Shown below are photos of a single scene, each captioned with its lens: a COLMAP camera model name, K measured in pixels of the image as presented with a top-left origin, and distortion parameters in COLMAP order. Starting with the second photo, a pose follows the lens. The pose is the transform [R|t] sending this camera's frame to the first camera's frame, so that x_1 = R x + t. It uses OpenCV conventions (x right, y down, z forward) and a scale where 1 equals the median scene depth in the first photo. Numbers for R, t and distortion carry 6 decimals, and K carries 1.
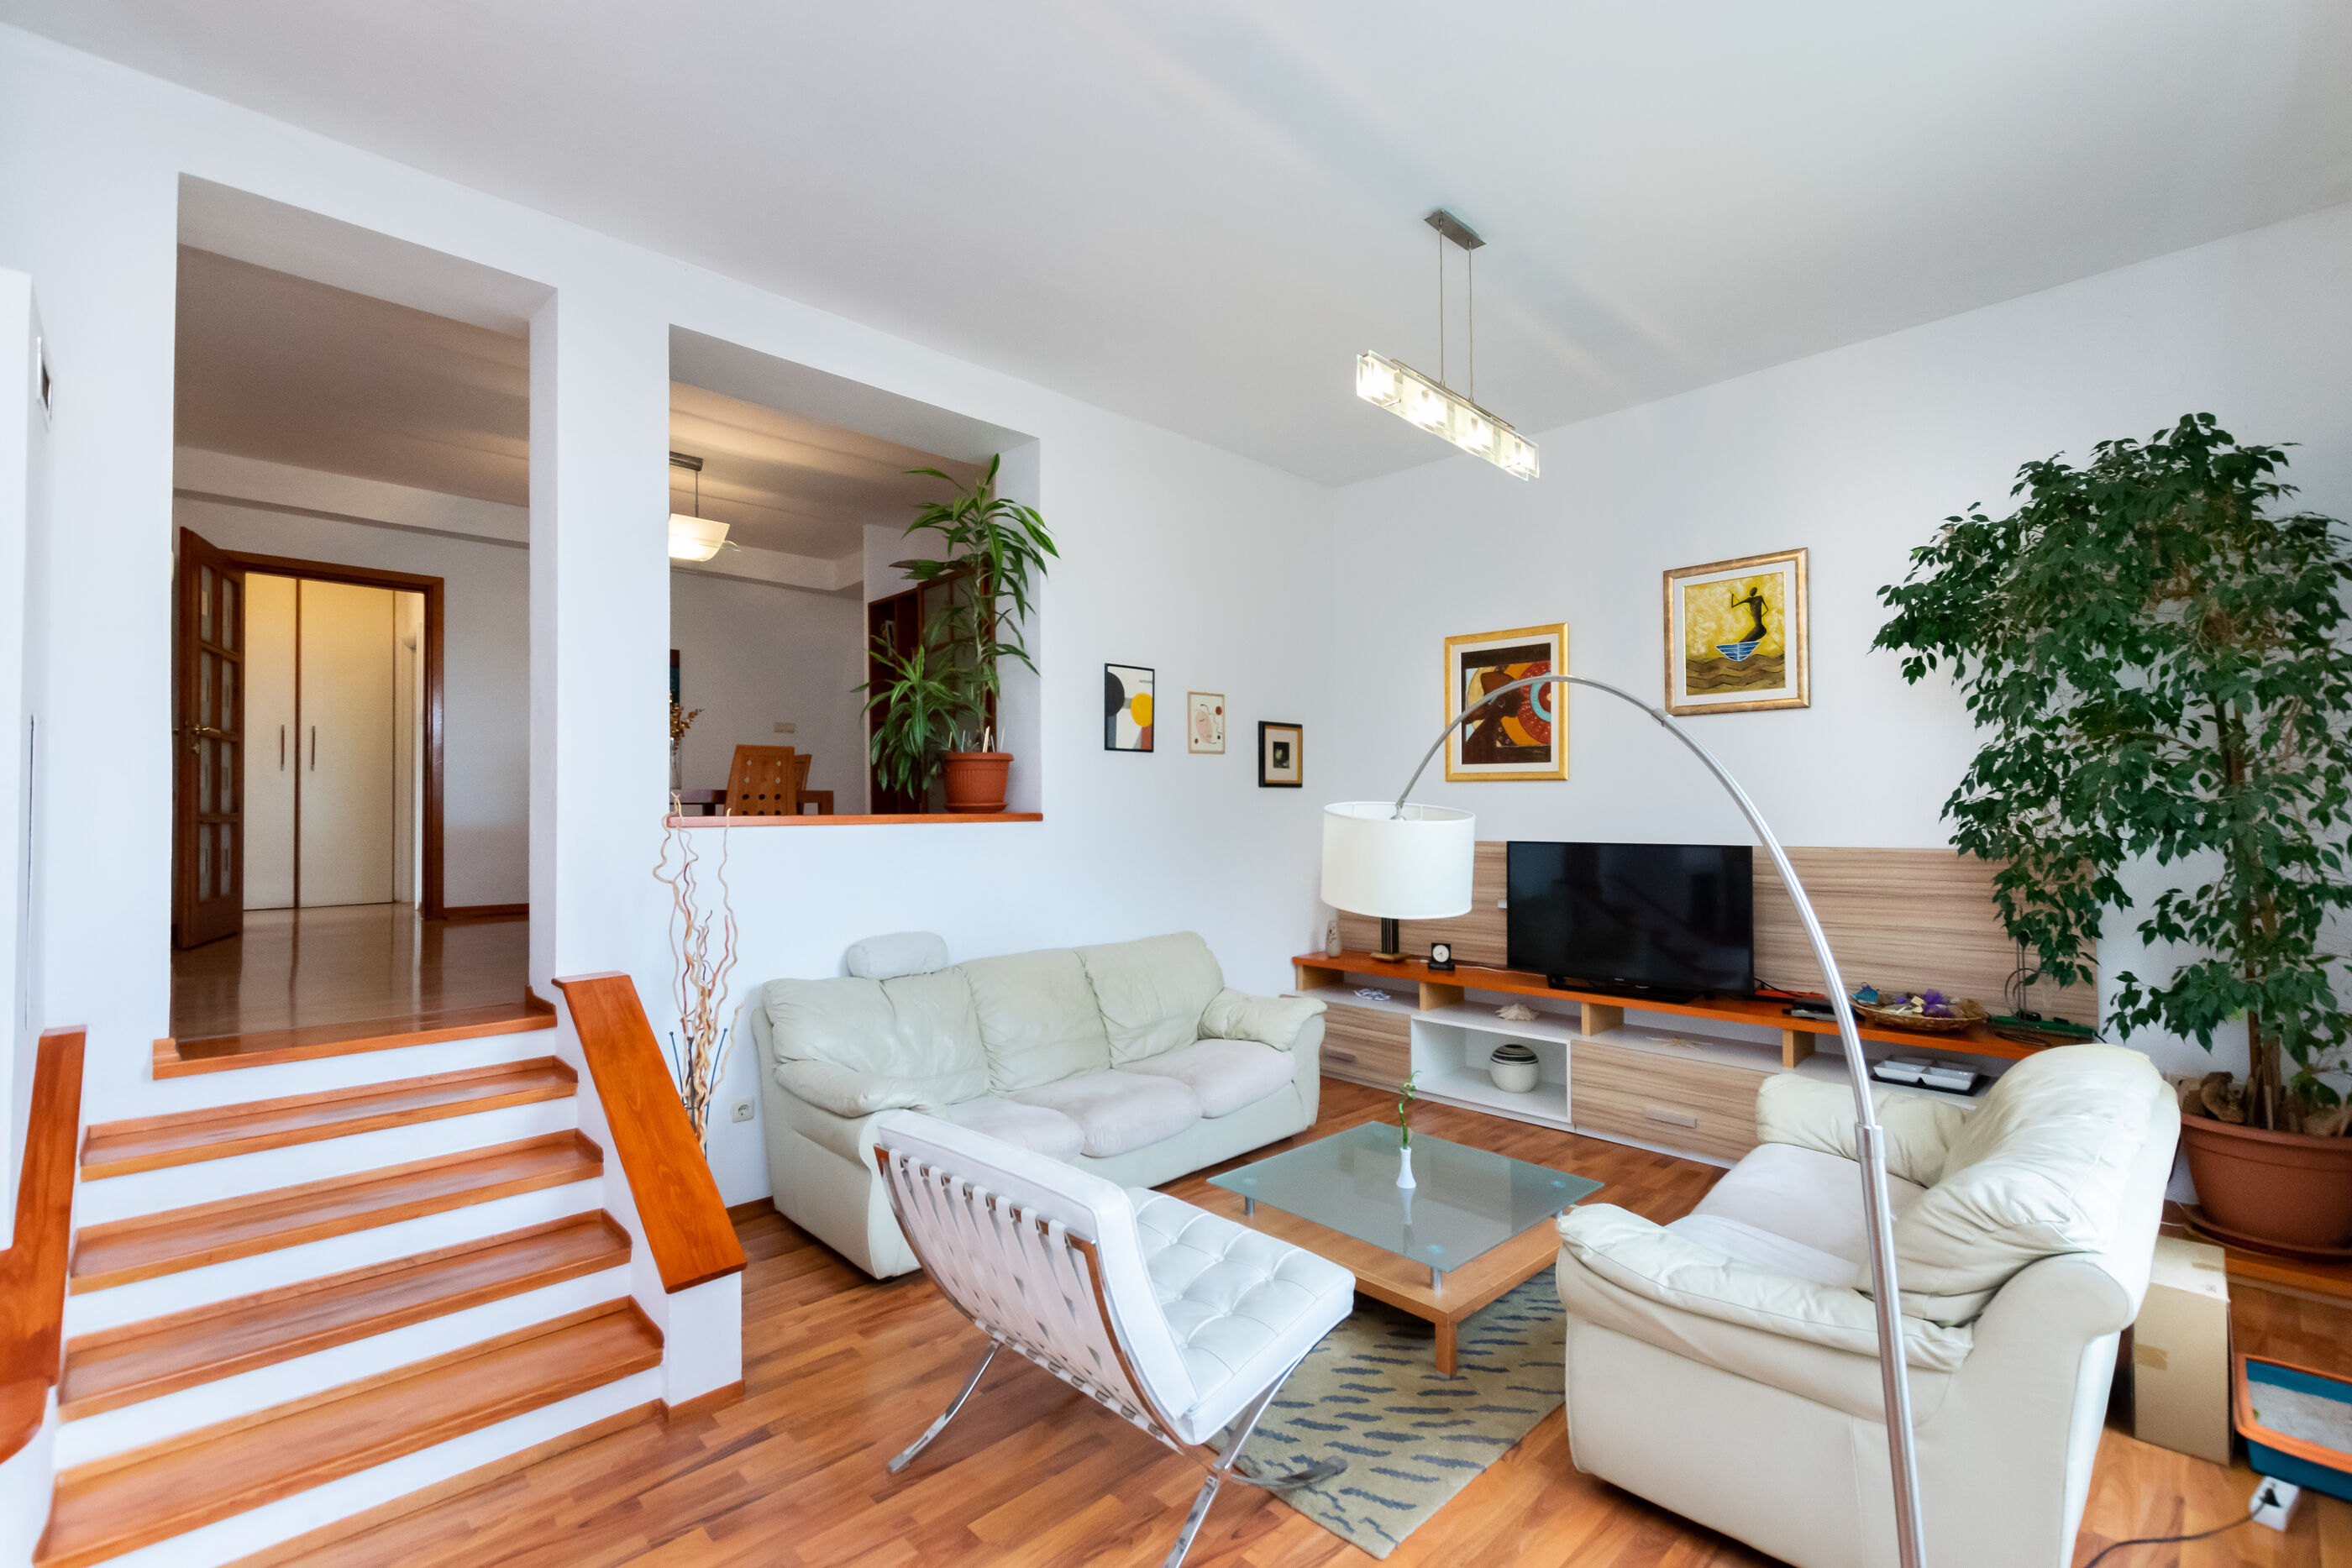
lens RADIAL K [[1037.3, 0, 1174.4], [0, 1037.3, 787.3], [0, 0, 1]] dist [0.002124, -0.000359]
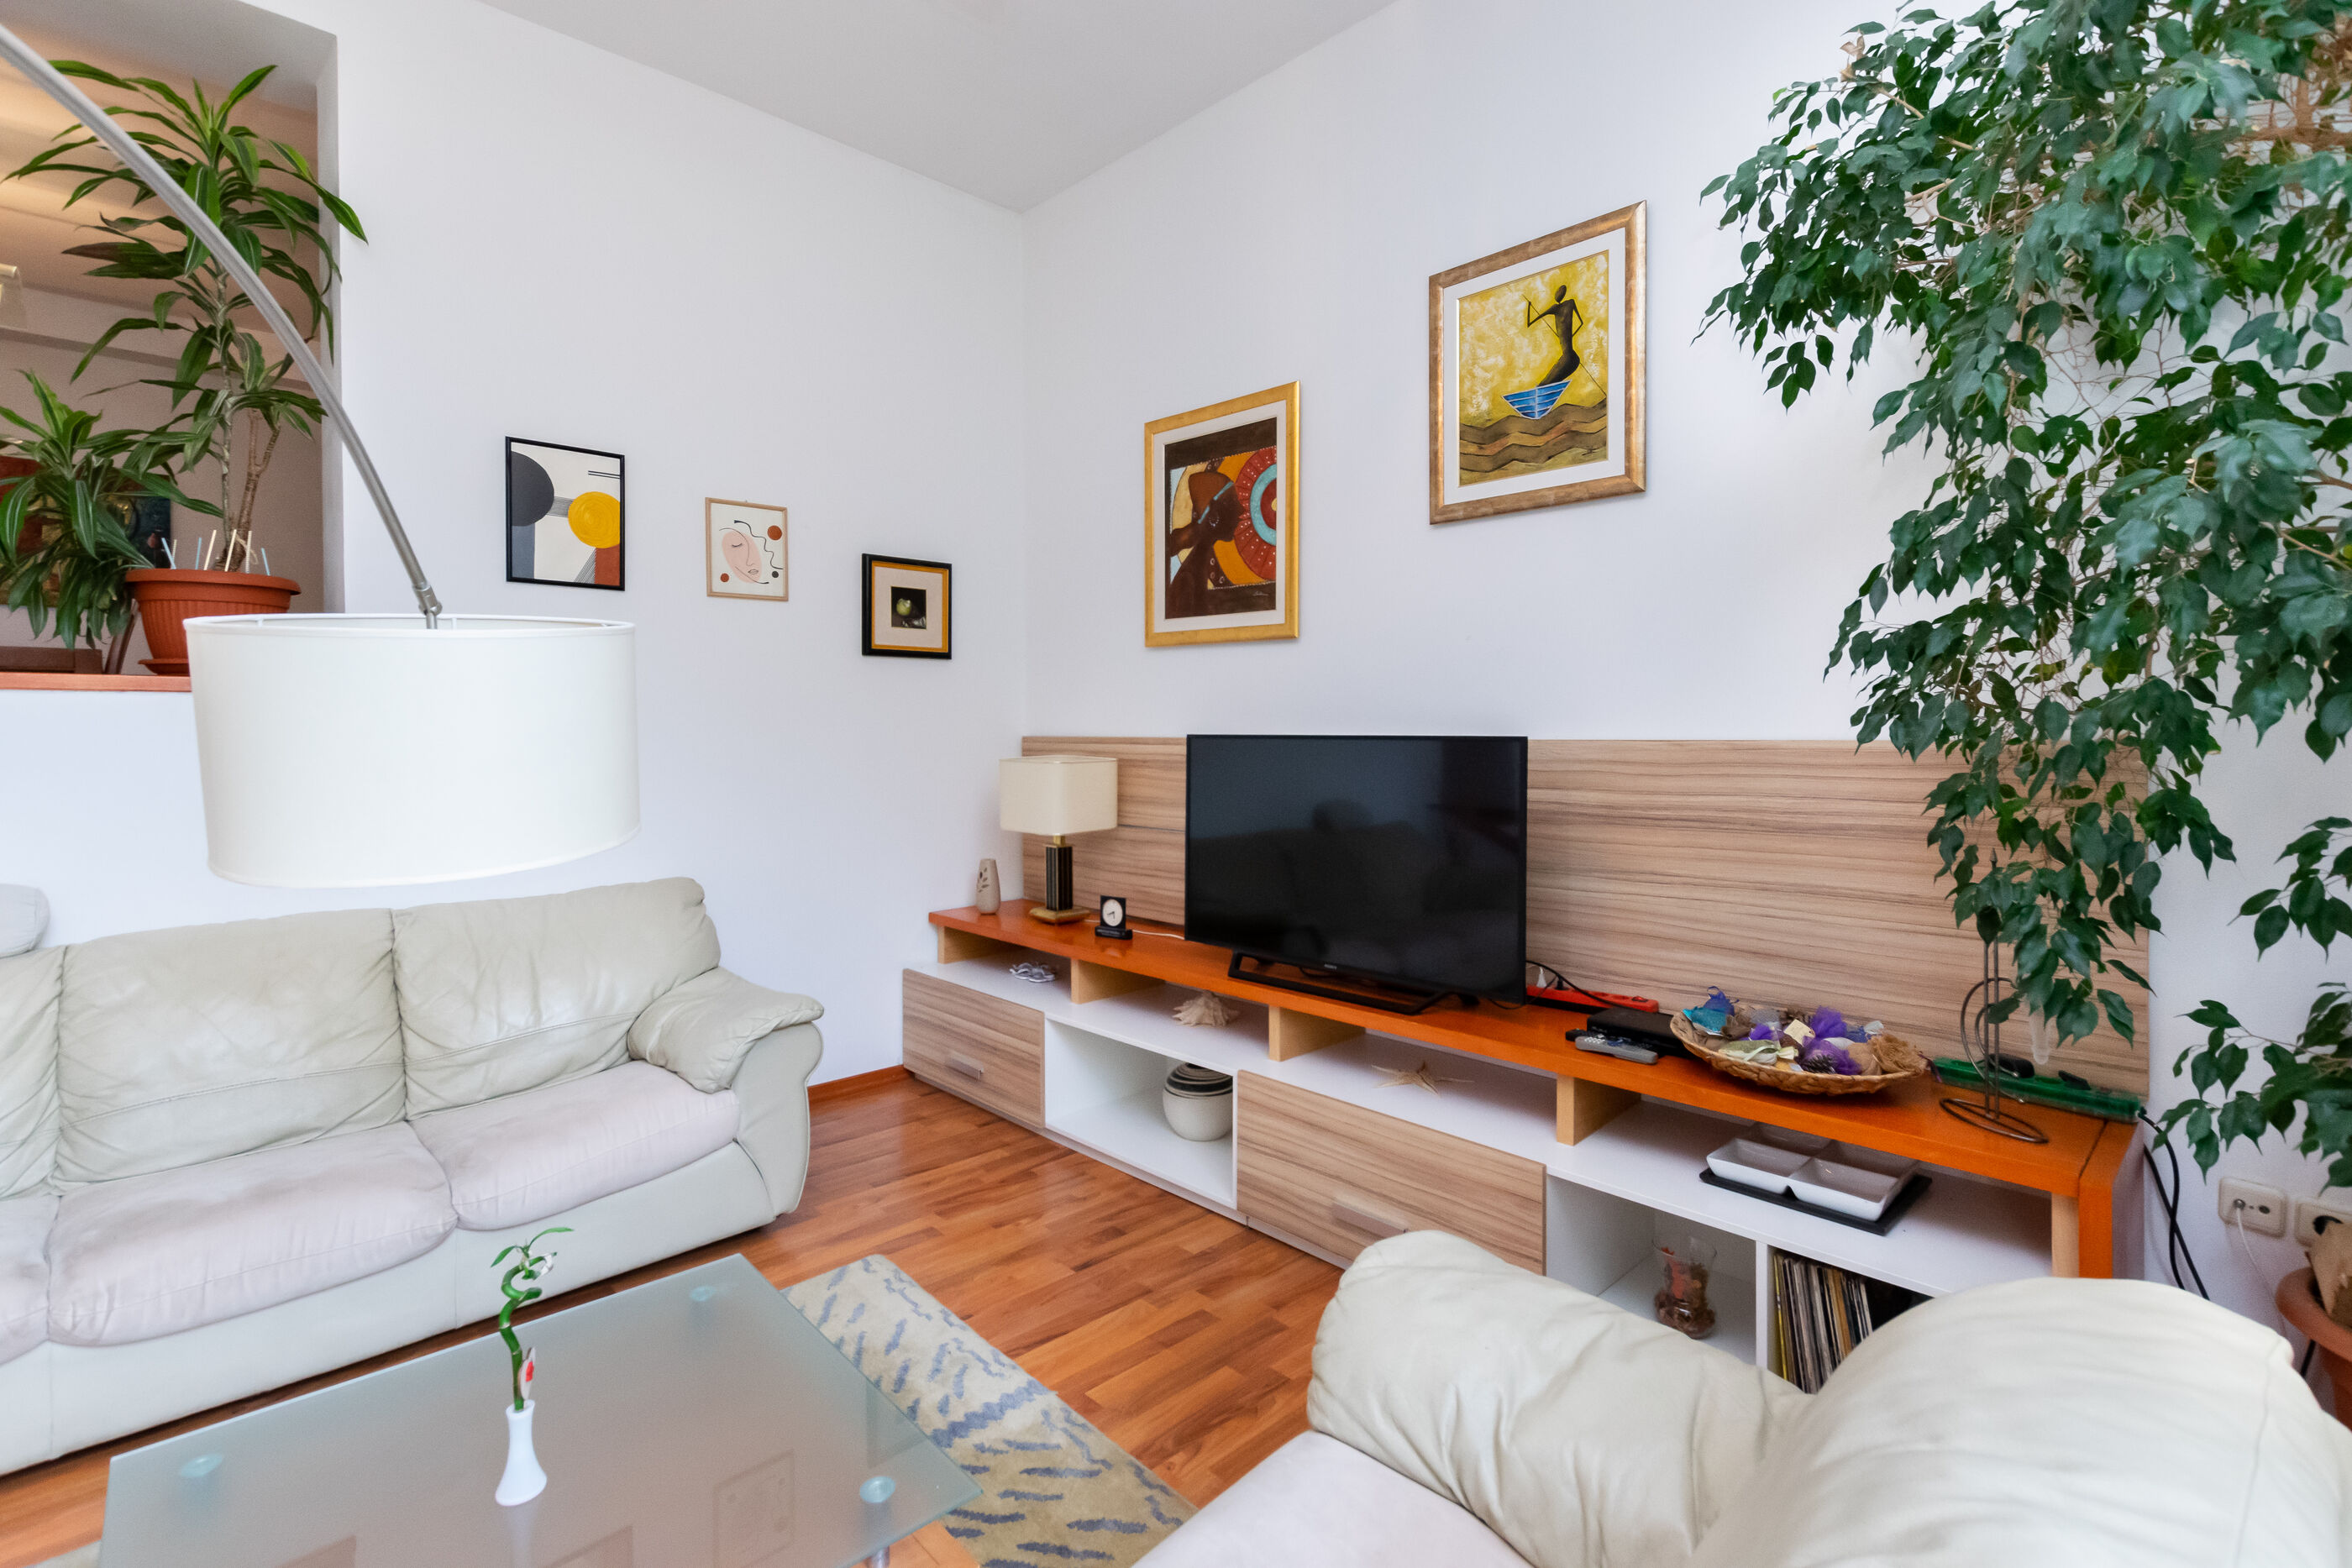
lens RADIAL K [[1089.0, 0, 1166.6], [0, 1089.0, 737.9], [0, 0, 1]] dist [0.001965, 0.000442]
pose [[0.999862, 0.003196, -0.016326, 0.360797], [-0.002697, 0.999530, 0.030550, 0.038545], [0.016416, -0.030502, 0.999400, 0.401099]]
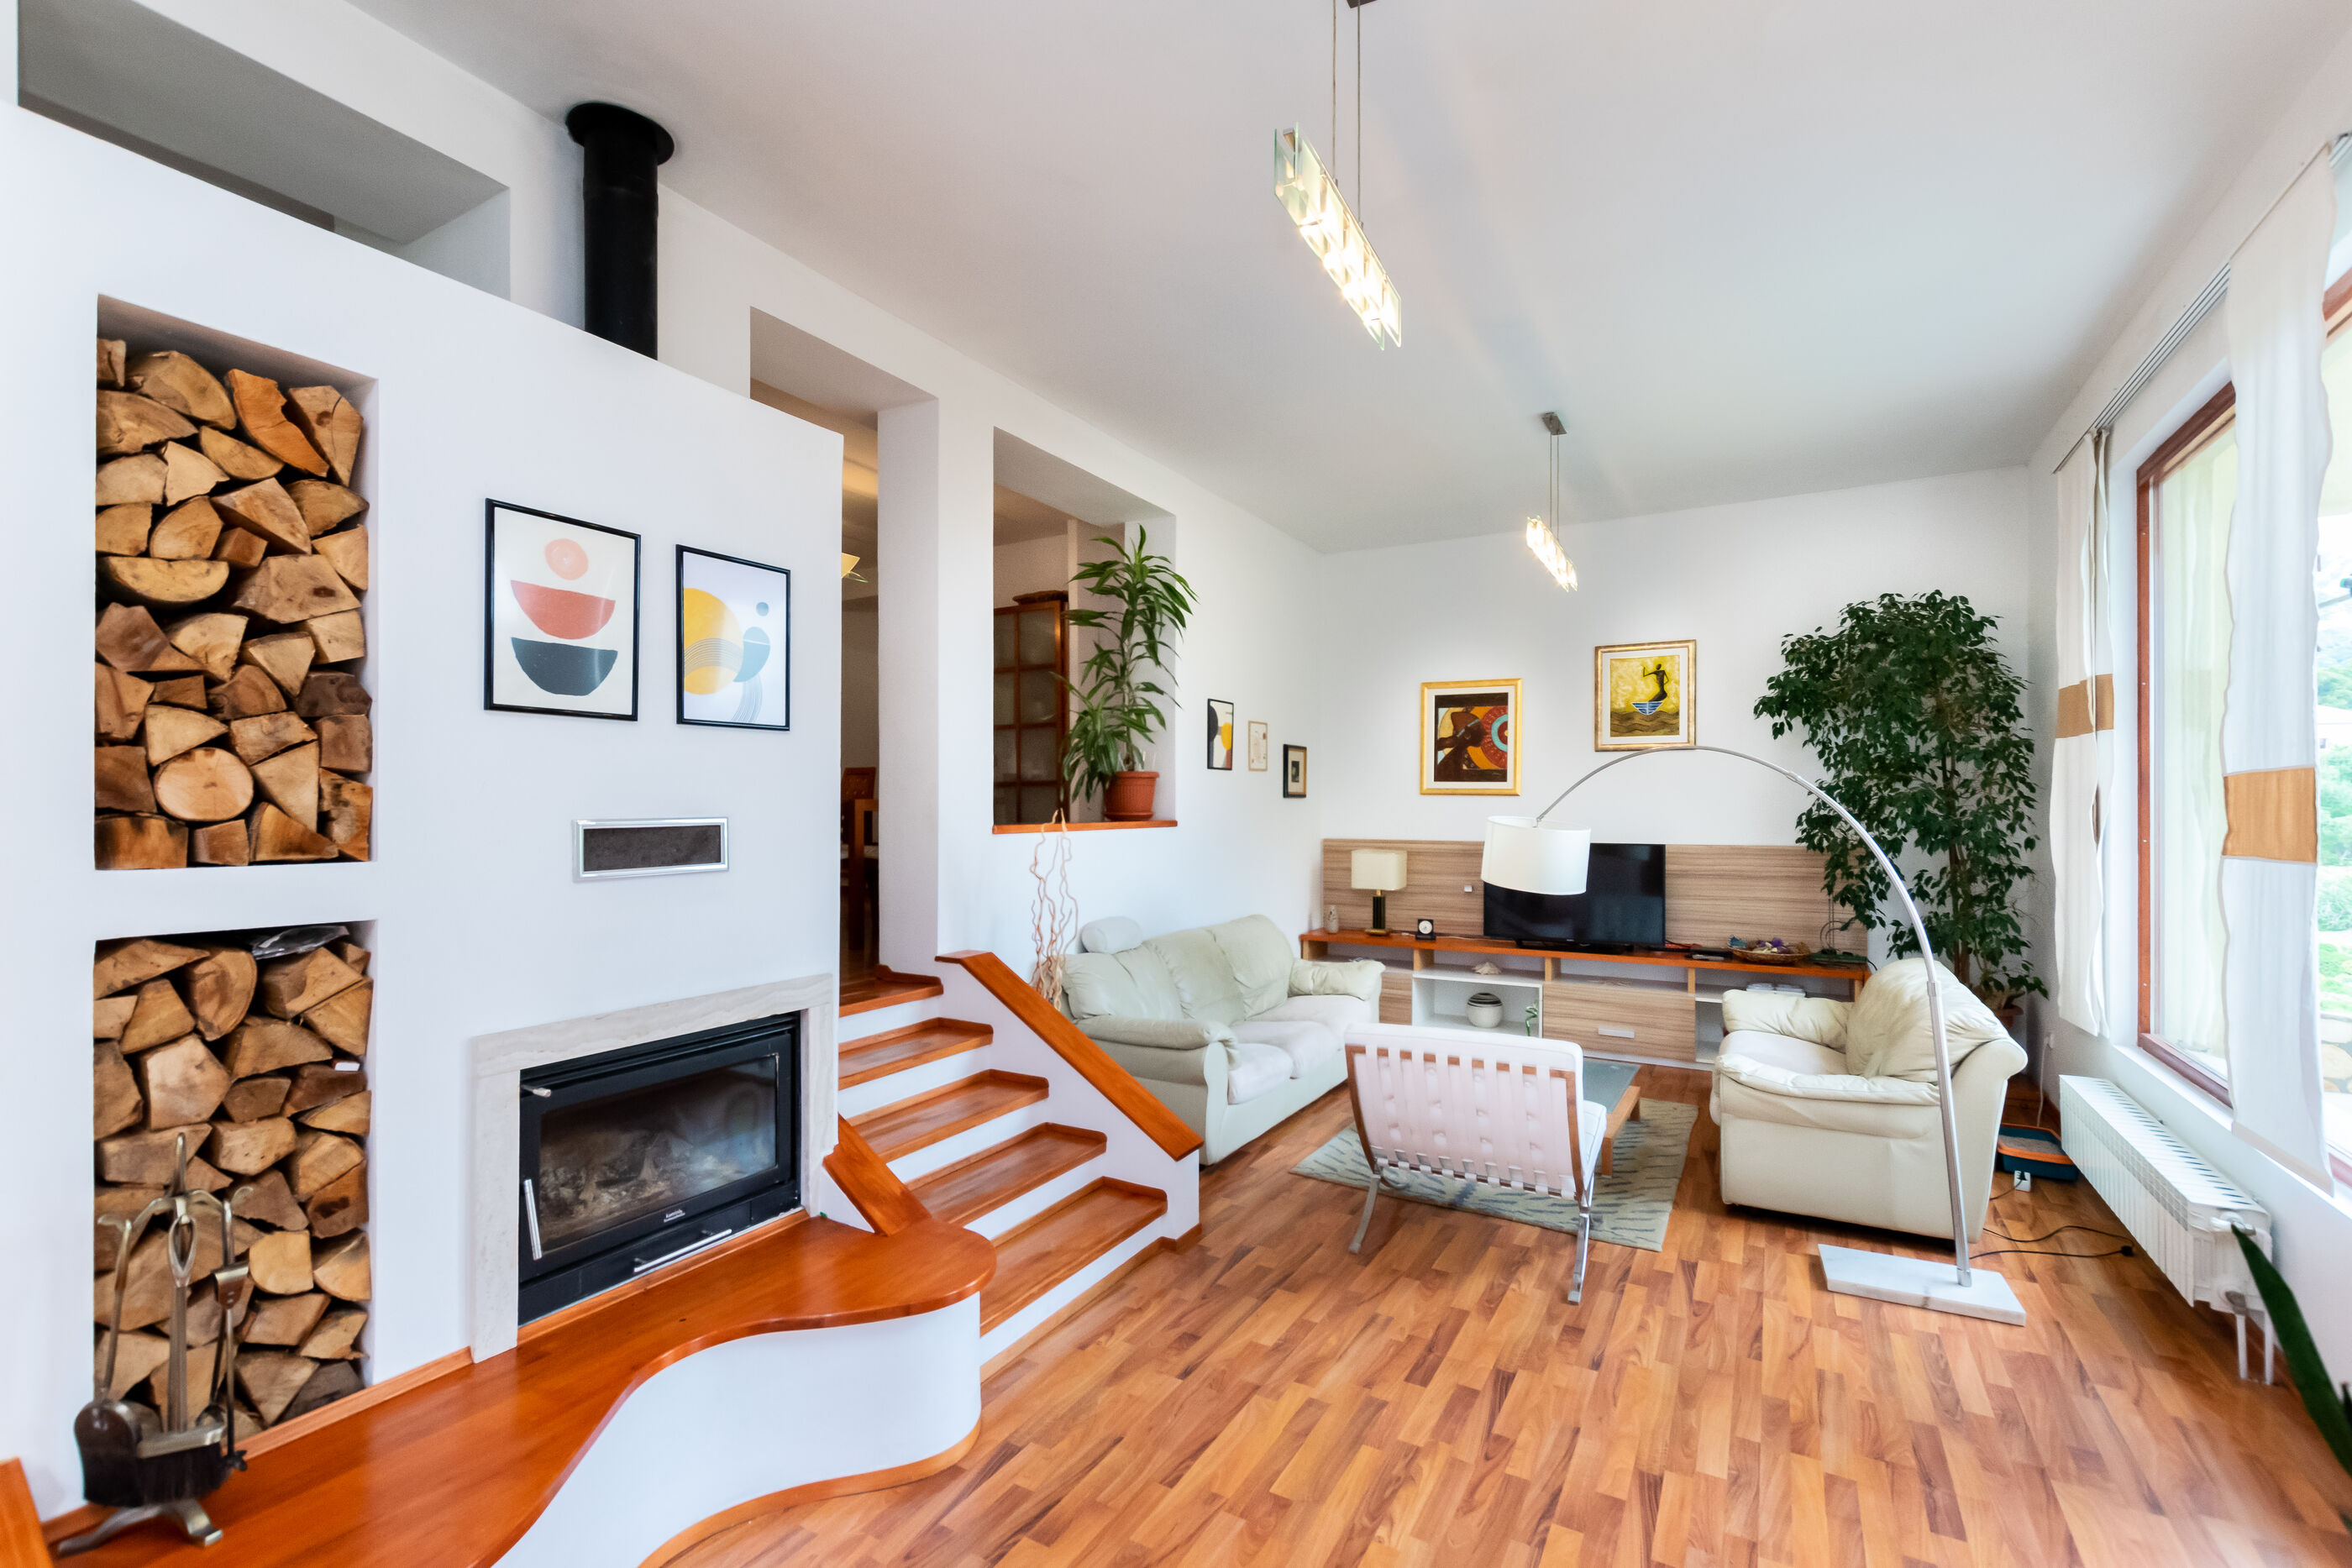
lens RADIAL K [[1050.6, 0, 1187.9], [0, 1050.6, 800.1], [0, 0, 1]] dist [-0.000338, 0.008163]
pose [[0.958569, 0.007535, 0.284761, -0.487835], [-0.012358, 0.999809, 0.015143, -0.018983], [-0.284593, -0.018035, 0.958479, -0.212963]]
